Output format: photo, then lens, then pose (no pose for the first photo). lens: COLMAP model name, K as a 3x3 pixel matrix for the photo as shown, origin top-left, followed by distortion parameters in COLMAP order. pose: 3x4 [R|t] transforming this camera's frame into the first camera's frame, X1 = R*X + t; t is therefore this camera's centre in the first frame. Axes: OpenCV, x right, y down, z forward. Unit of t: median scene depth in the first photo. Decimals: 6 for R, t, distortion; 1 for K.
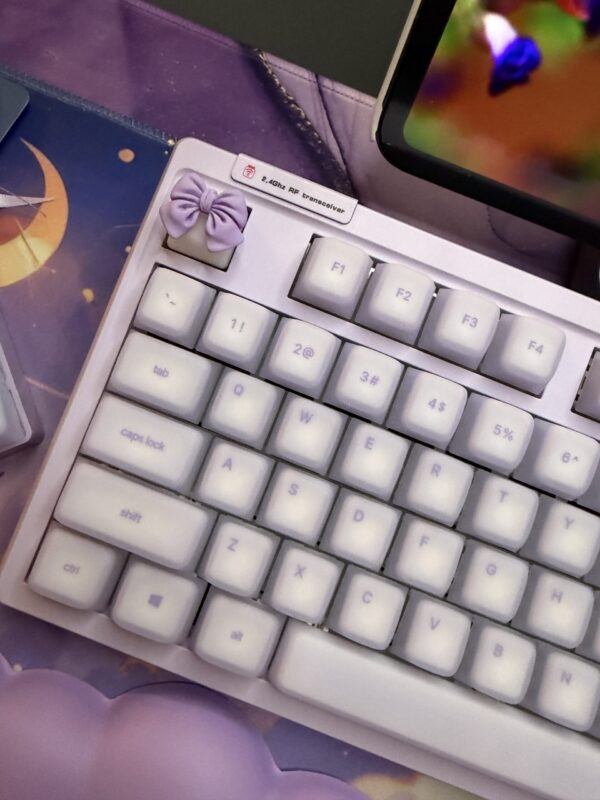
lens RADIAL K [[570.1, 0, 300.5], [0, 570.1, 351.7], [0, 0, 1]] dist [0.008526, 0.000534]
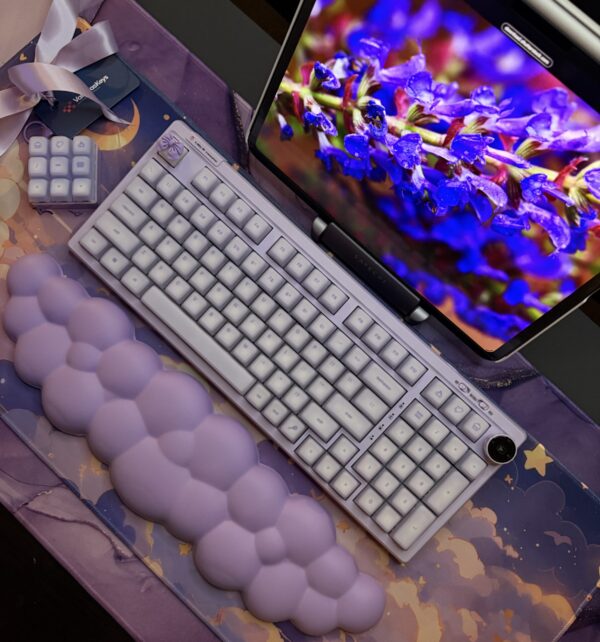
lens RADIAL K [[560.1, 0, 300.9], [0, 560.1, 337.4], [0, 0, 1]] dist [0.101491, -0.149588]
pose [[0.929828, 0.353318, -0.102892, 1.101368], [-0.350352, 0.935478, 0.046204, 0.315069], [0.112578, -0.006913, 0.993619, -1.864133]]
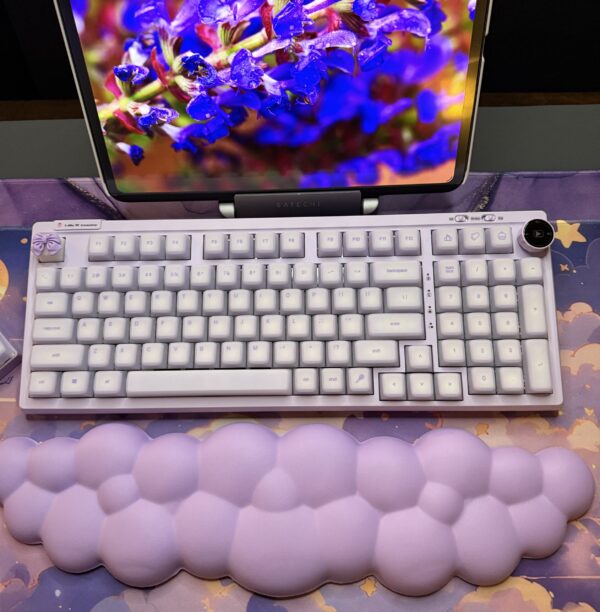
lens RADIAL K [[562.9, 0, 295.9], [0, 562.9, 293.7], [0, 0, 1]] dist [0.132186, -0.290078]
pose [[0.922412, -0.386157, 0.006277, 0.801792], [0.381751, 0.909185, -0.166277, 0.858619], [0.058502, 0.155773, 0.986059, -1.555904]]
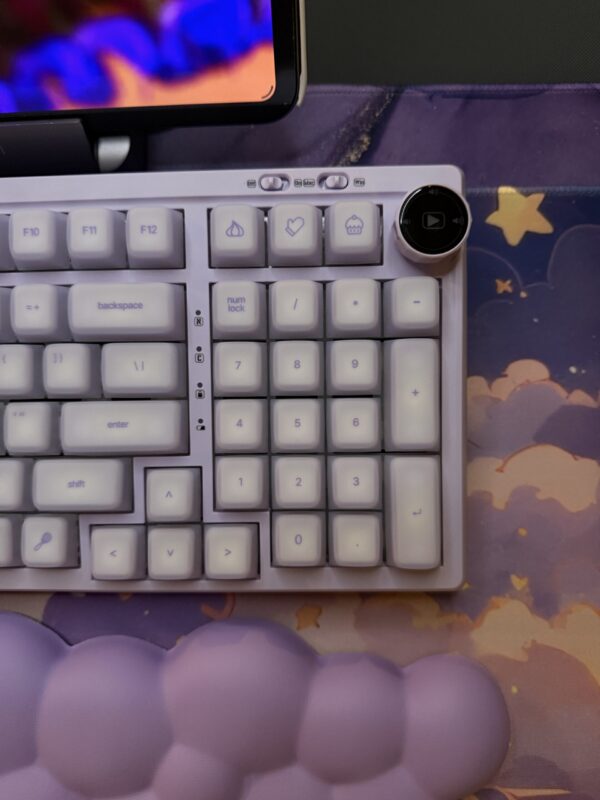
lens RADIAL K [[578.5, 0, 300.0], [0, 578.5, 400.0], [0, 0, 1]] dist [0.109491, -0.268114]
pose [[0.920667, -0.385131, -0.063607, 1.613176], [0.388204, 0.920428, 0.045930, 0.773834], [0.040857, -0.066979, 0.996918, -0.193730]]
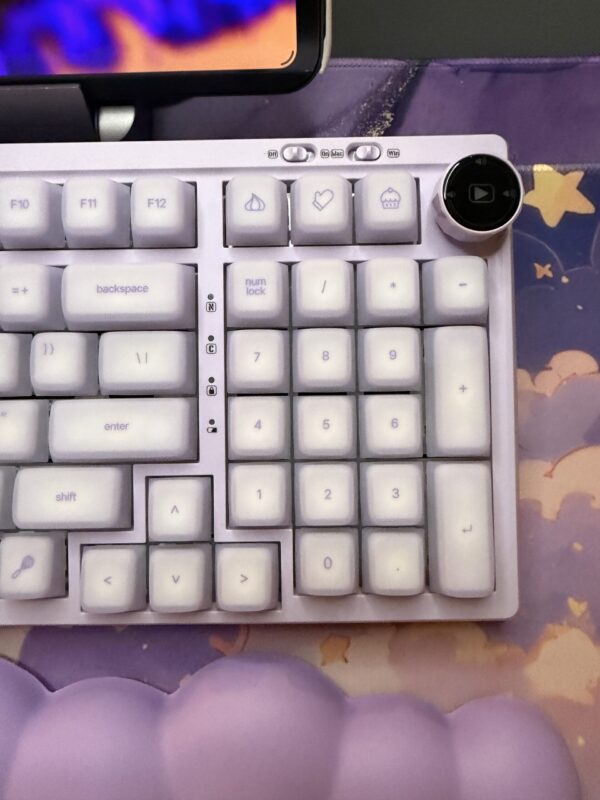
lens RADIAL K [[570.1, 0, 300.5], [0, 570.1, 351.7], [0, 0, 1]] dist [0.008526, 0.000534]
pose [[0.920842, -0.389433, -0.019803, 1.542901], [0.389300, 0.921053, -0.010328, 0.745587], [0.022261, 0.001801, 0.999751, -0.015970]]
